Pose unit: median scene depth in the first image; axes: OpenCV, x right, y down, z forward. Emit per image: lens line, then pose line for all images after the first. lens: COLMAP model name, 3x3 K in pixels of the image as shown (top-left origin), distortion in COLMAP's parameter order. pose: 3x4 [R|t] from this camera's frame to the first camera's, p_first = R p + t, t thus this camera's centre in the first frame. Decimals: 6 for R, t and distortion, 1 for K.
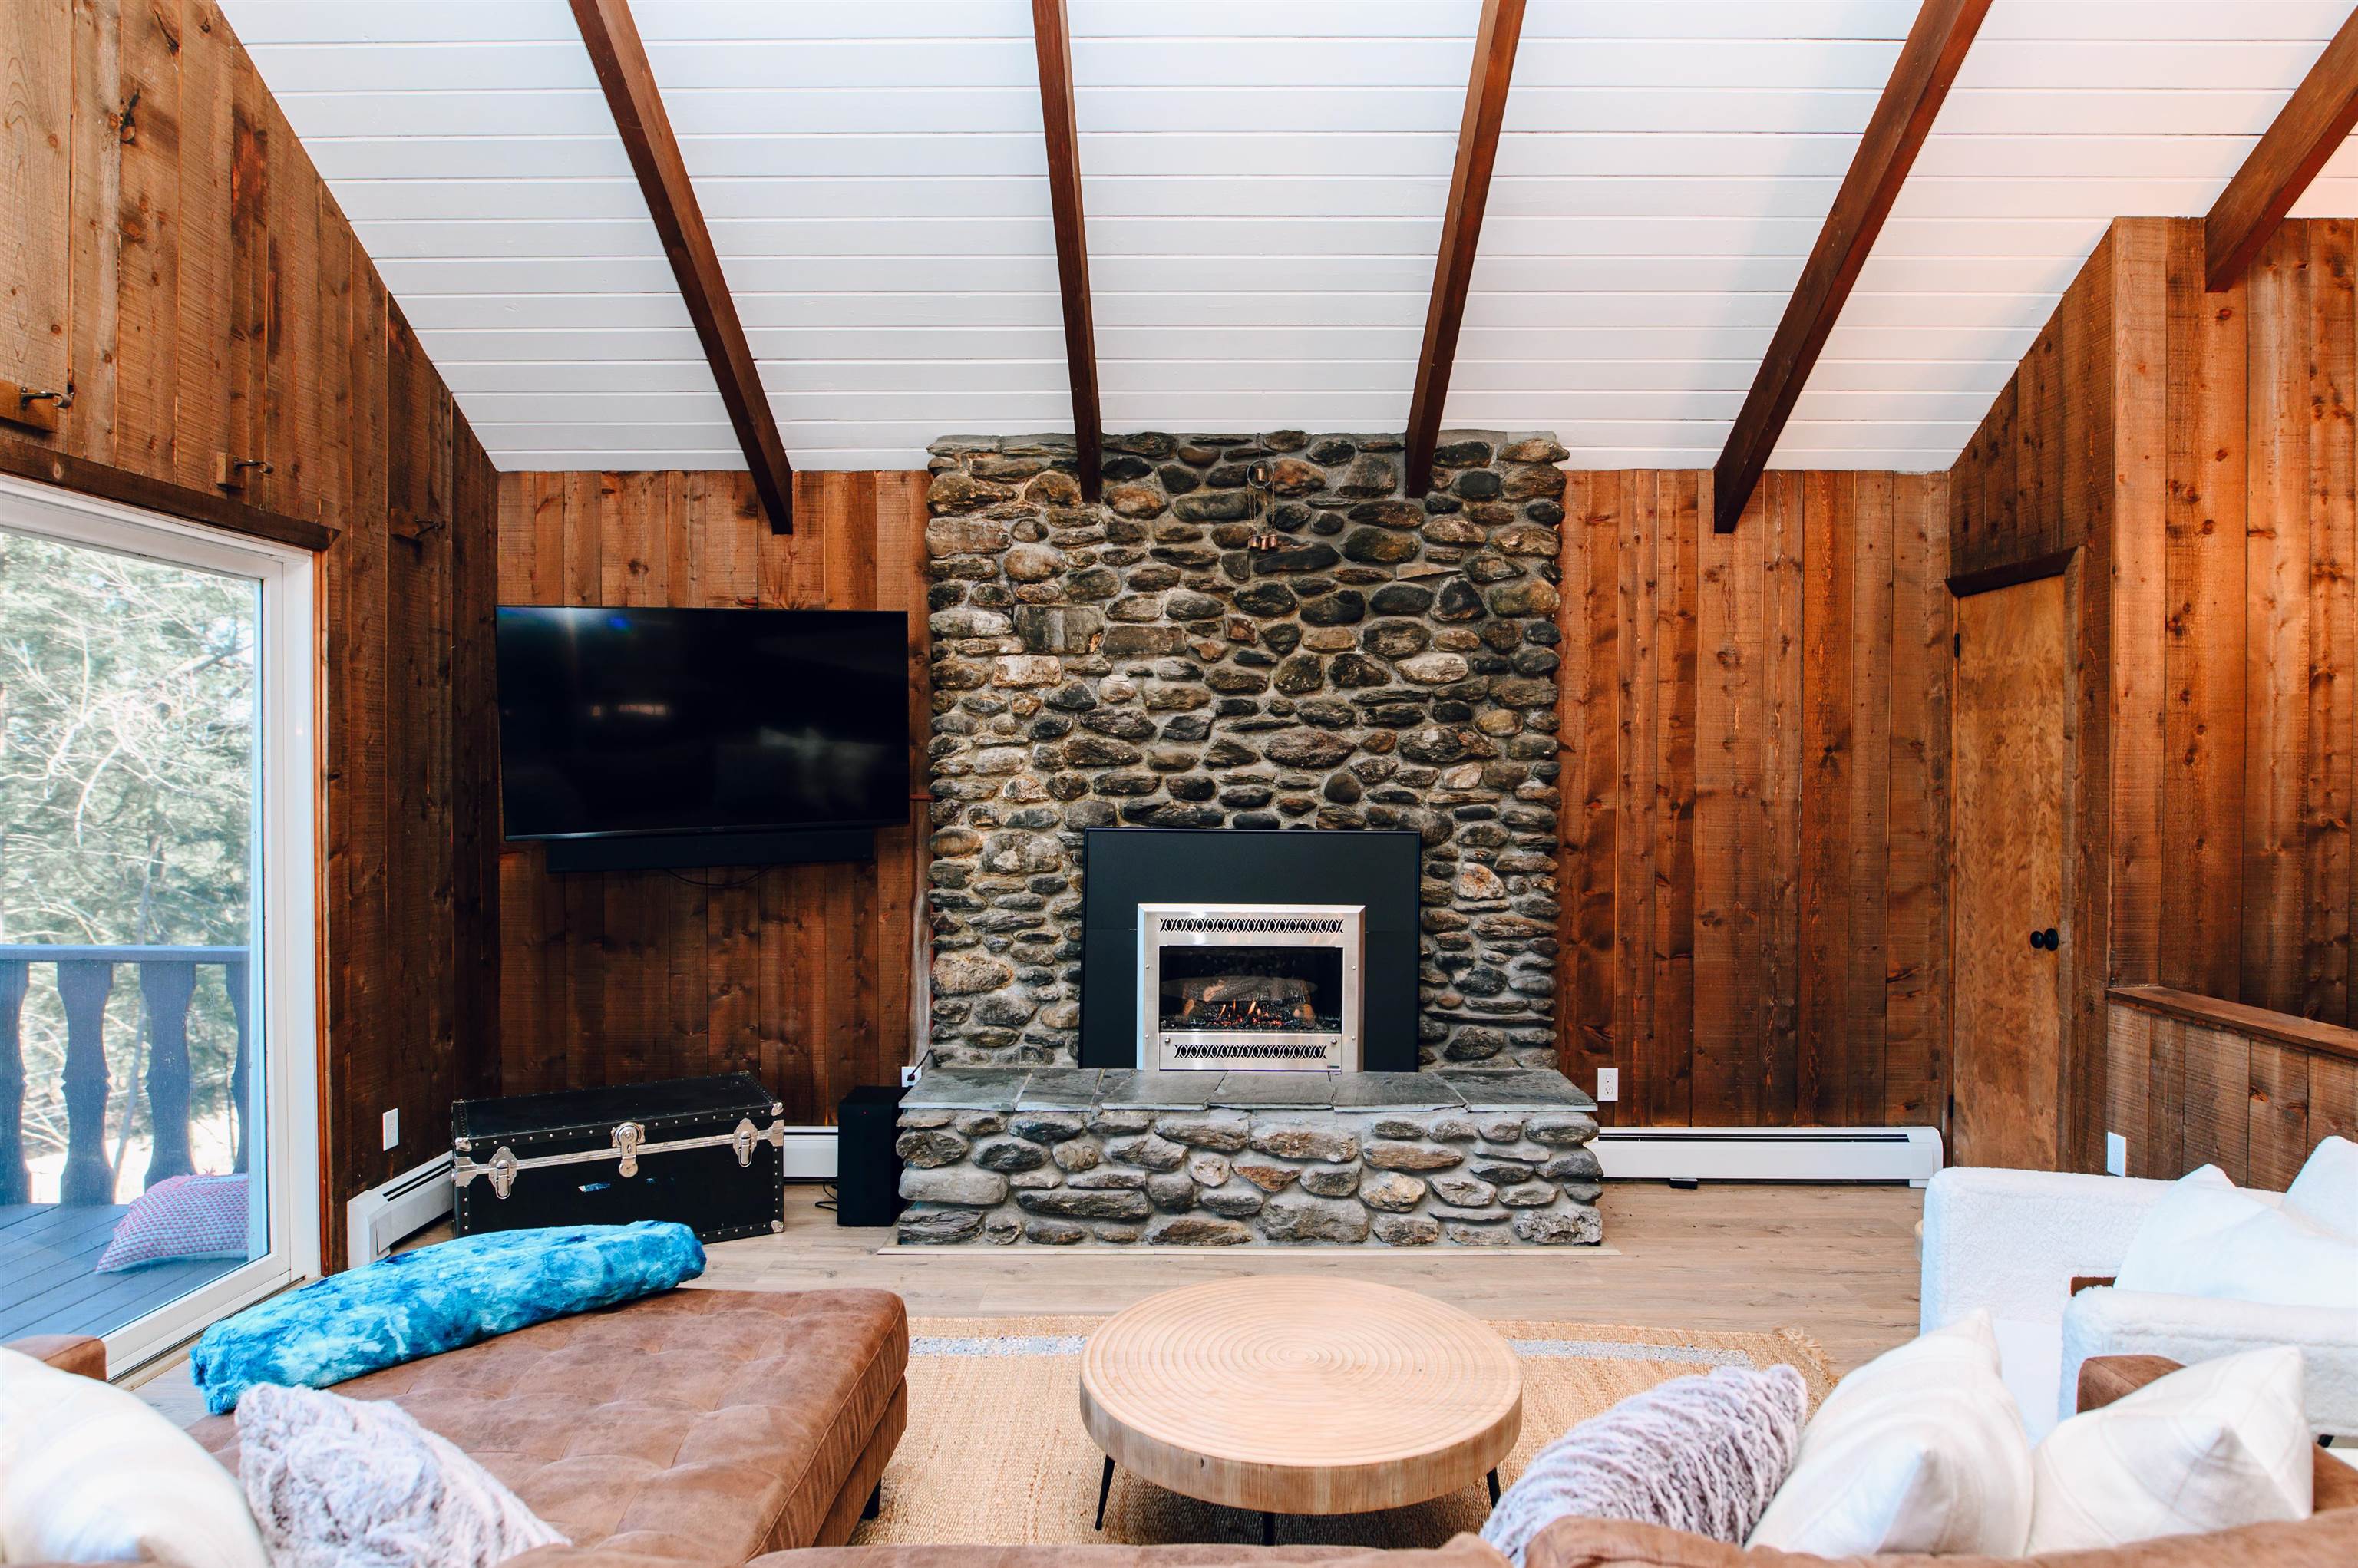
lens RADIAL K [[1377.8, 0, 1182.5], [0, 1377.8, 790.1], [0, 0, 1]] dist [-0.024716, -0.000488]
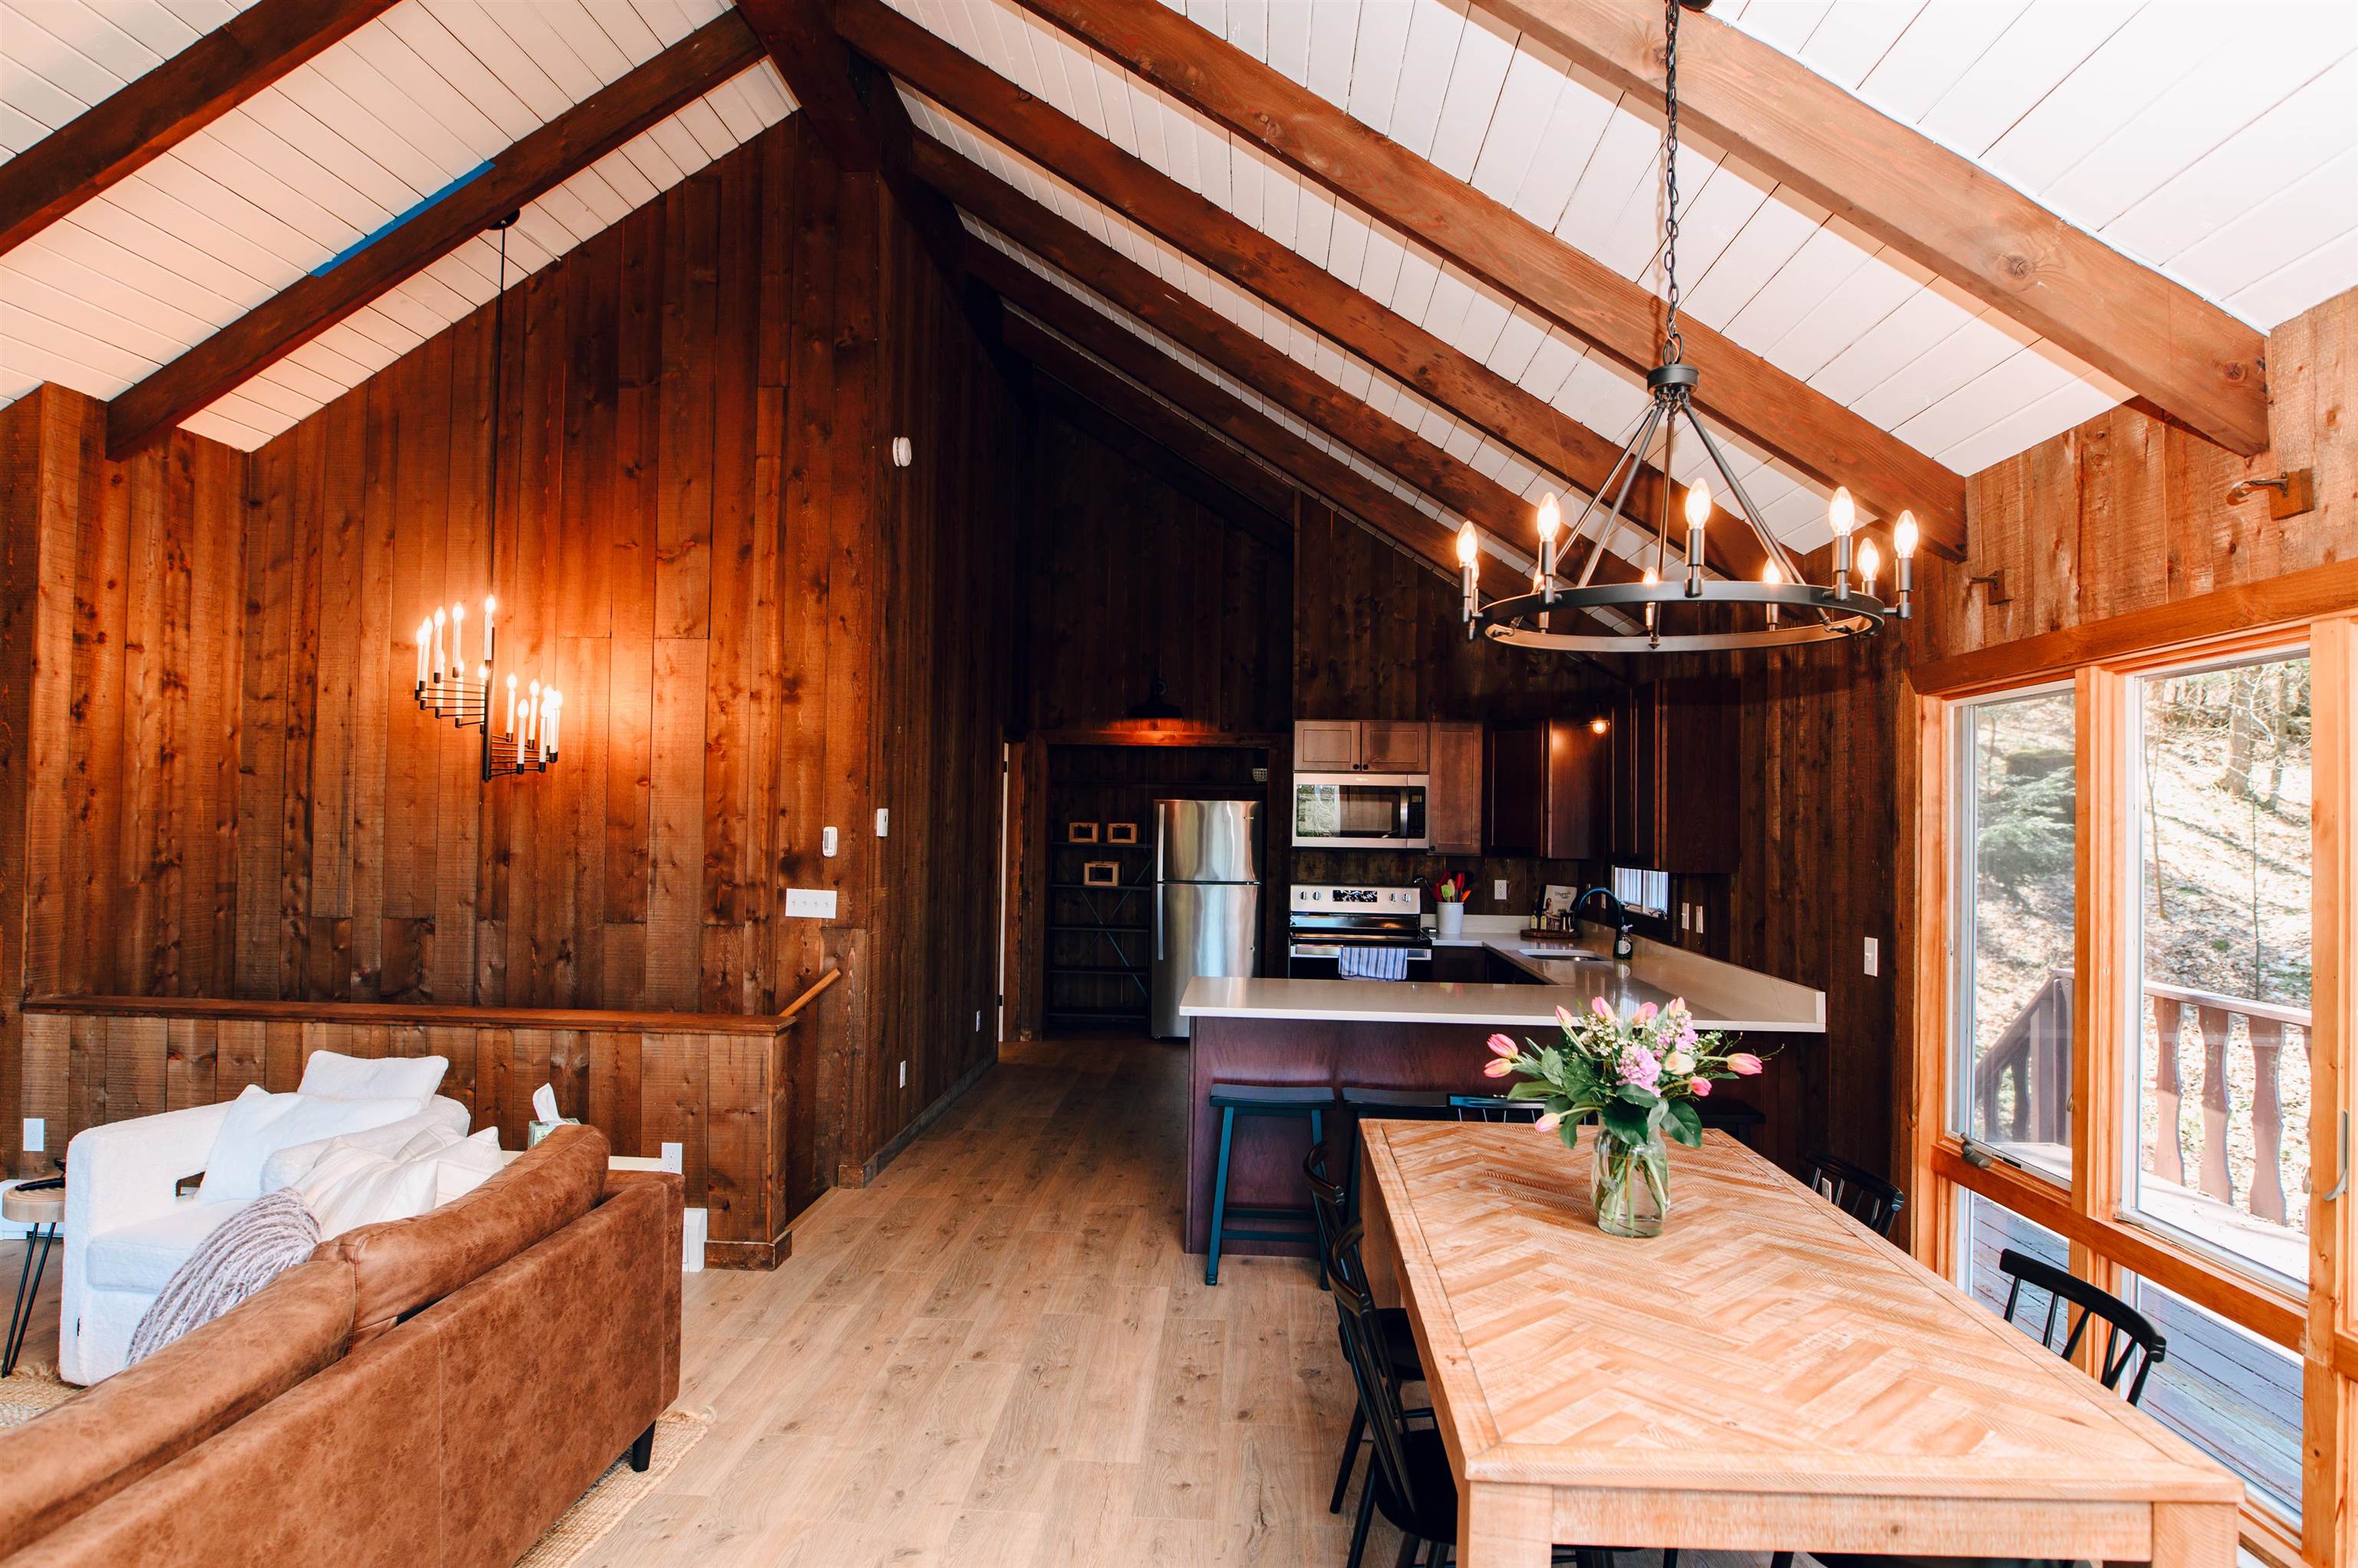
lens RADIAL K [[1377.8, 0, 1178.3], [0, 1377.8, 785.9], [0, 0, 1]] dist [-0.024716, -0.000488]
pose [[0.046477, 0.017708, 0.998762, -0.501312], [-0.004401, 0.999837, -0.017523, -0.032846], [-0.998910, -0.003582, 0.046548, -0.101034]]
